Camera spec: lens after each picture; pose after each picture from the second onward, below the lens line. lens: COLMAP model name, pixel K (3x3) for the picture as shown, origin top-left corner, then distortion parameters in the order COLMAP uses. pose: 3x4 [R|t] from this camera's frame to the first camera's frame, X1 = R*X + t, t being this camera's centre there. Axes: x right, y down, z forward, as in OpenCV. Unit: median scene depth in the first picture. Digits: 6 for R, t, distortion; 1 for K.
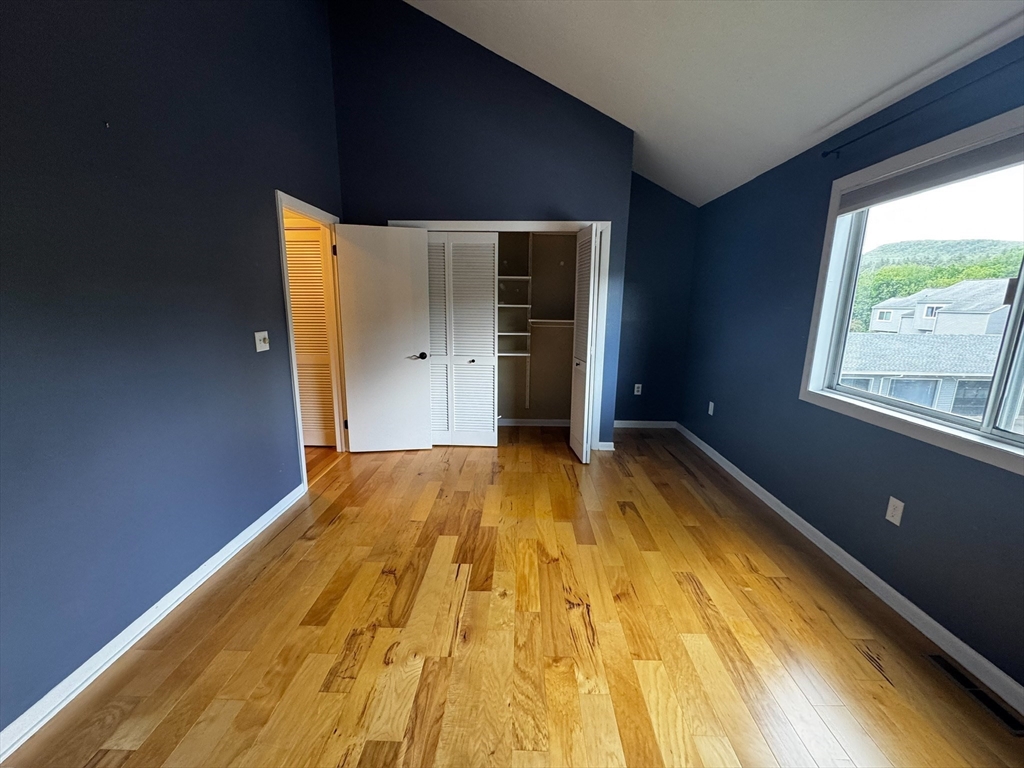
lens RADIAL K [[408.7, 0, 512.0], [0, 408.7, 384.0], [0, 0, 1]] dist [-0.028322, 0.009676]
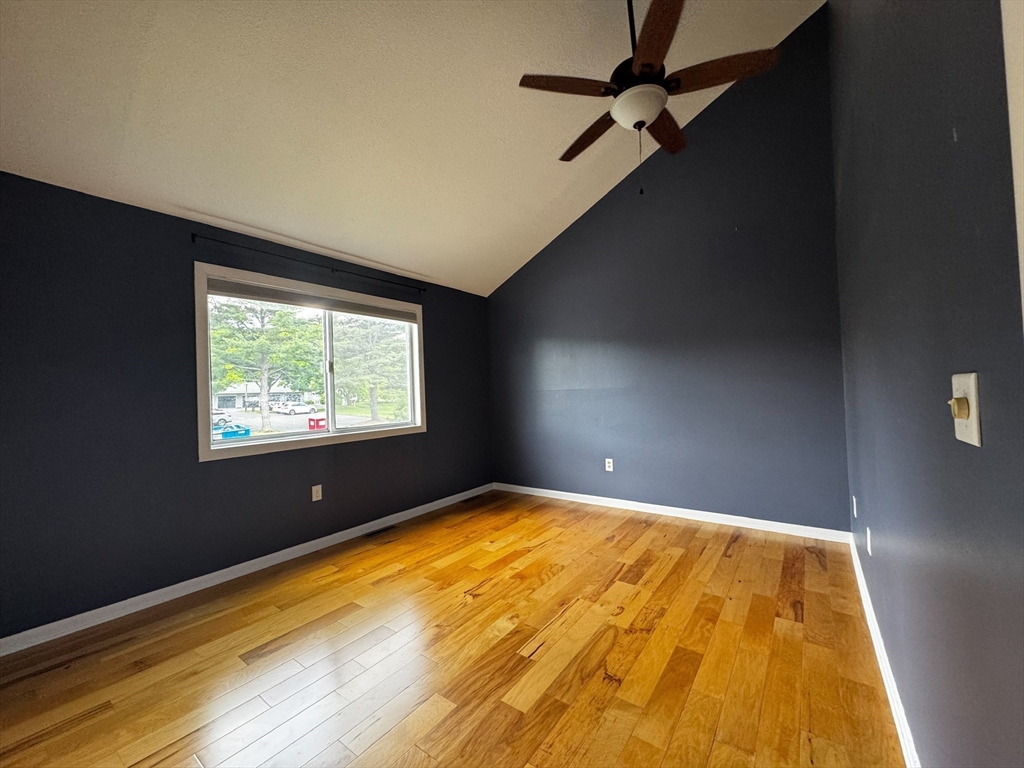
lens RADIAL K [[413.7, 0, 511.9], [0, 413.7, 382.5], [0, 0, 1]] dist [-0.037798, 0.016847]
pose [[-0.825762, 0.028712, 0.563288, -0.585713], [0.133439, 0.980296, 0.145649, -0.233736], [-0.548007, 0.195436, -0.813322, 1.587398]]
